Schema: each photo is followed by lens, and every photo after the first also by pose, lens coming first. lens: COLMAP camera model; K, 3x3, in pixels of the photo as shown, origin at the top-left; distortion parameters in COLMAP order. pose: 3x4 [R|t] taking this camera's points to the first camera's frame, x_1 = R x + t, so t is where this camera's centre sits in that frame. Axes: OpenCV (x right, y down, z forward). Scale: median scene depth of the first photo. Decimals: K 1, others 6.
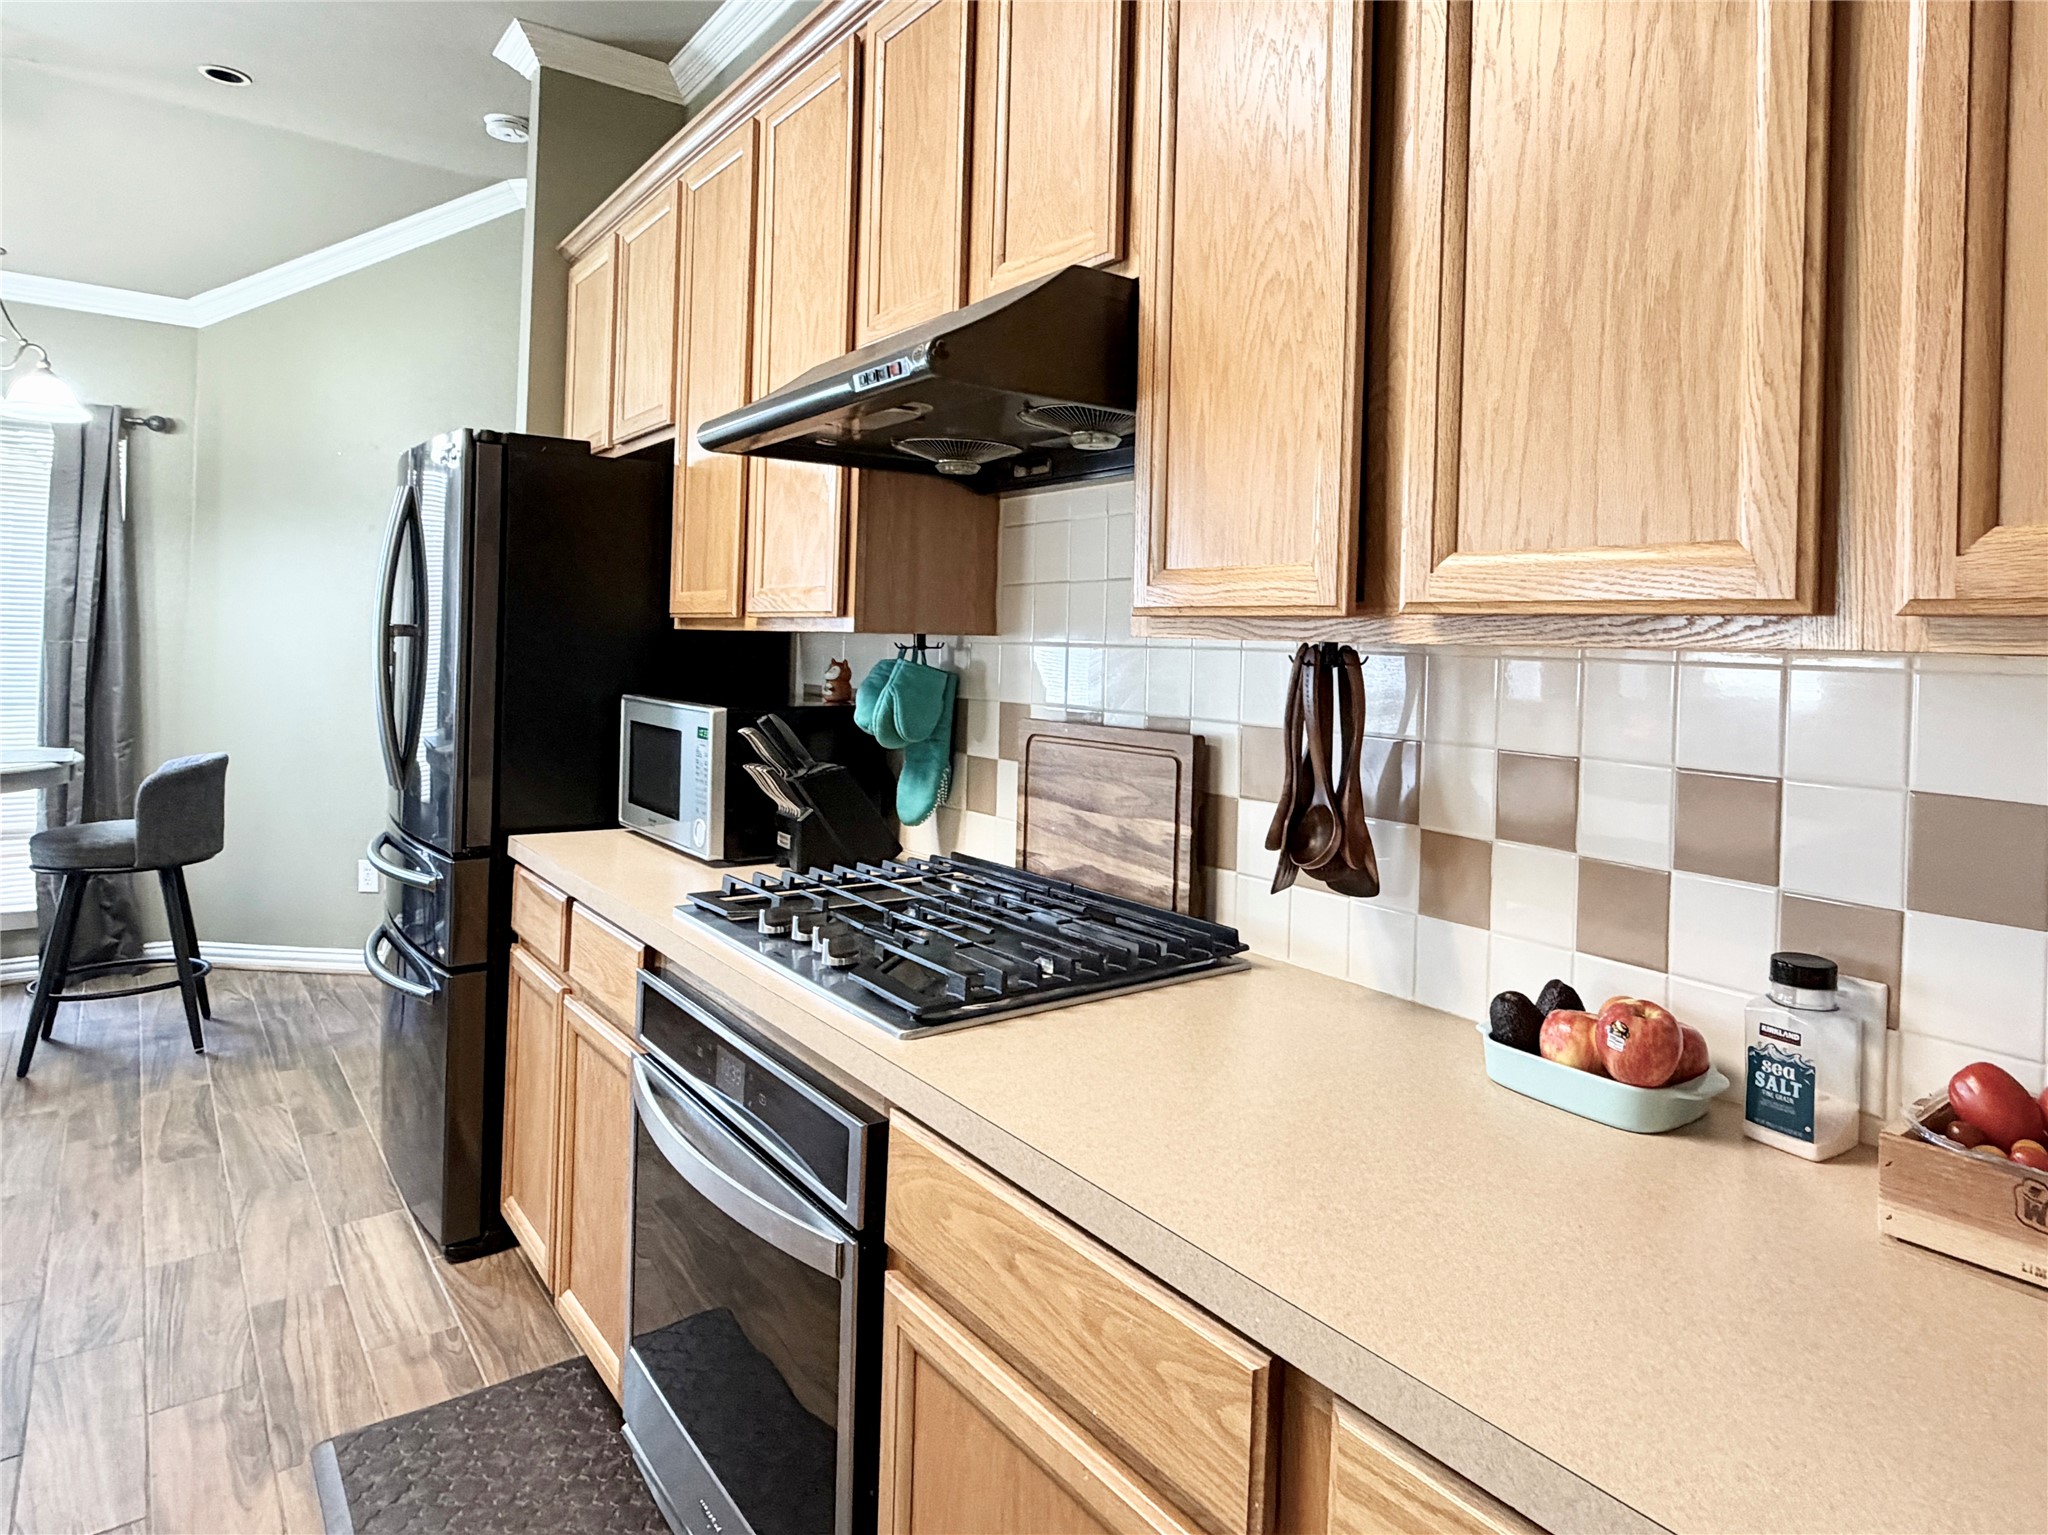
lens RADIAL K [[1227.1, 0, 1027.0], [0, 1227.1, 620.1], [0, 0, 1]] dist [0.000044, 0.032184]
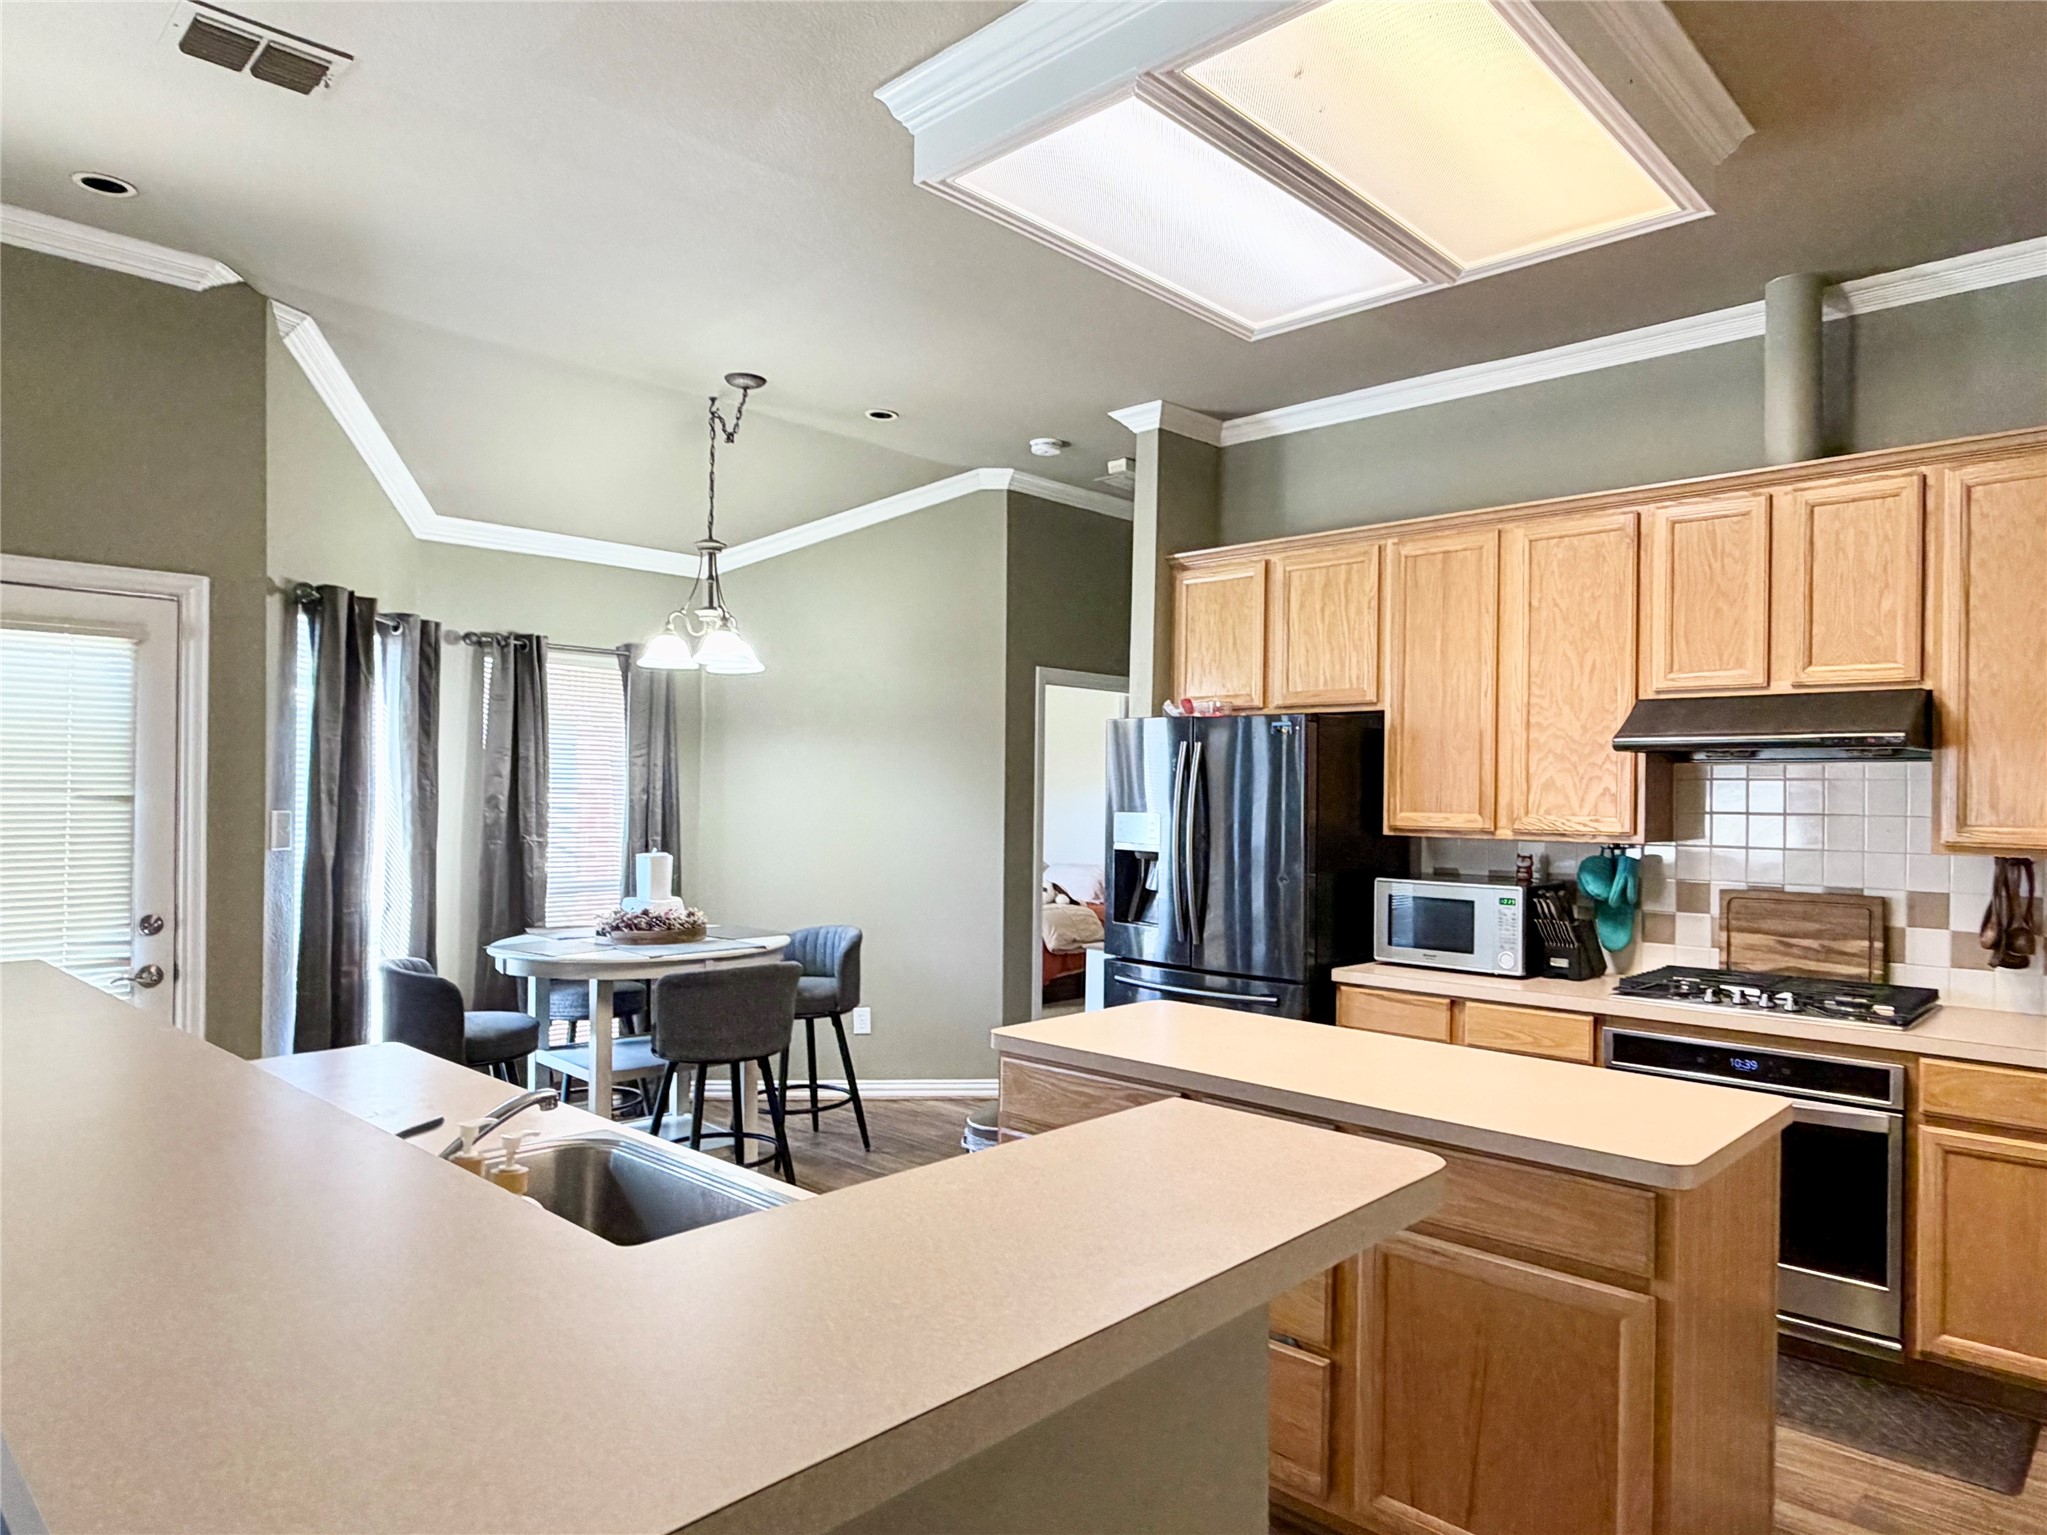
lens RADIAL K [[1280.3, 0, 1023.5], [0, 1280.3, 767.5], [0, 0, 1]] dist [0.002322, 0.001363]
pose [[0.987155, -0.010020, 0.159450, -1.496003], [0.010231, 0.999948, -0.000505, -0.124006], [-0.159436, 0.002130, 0.987206, -0.799209]]
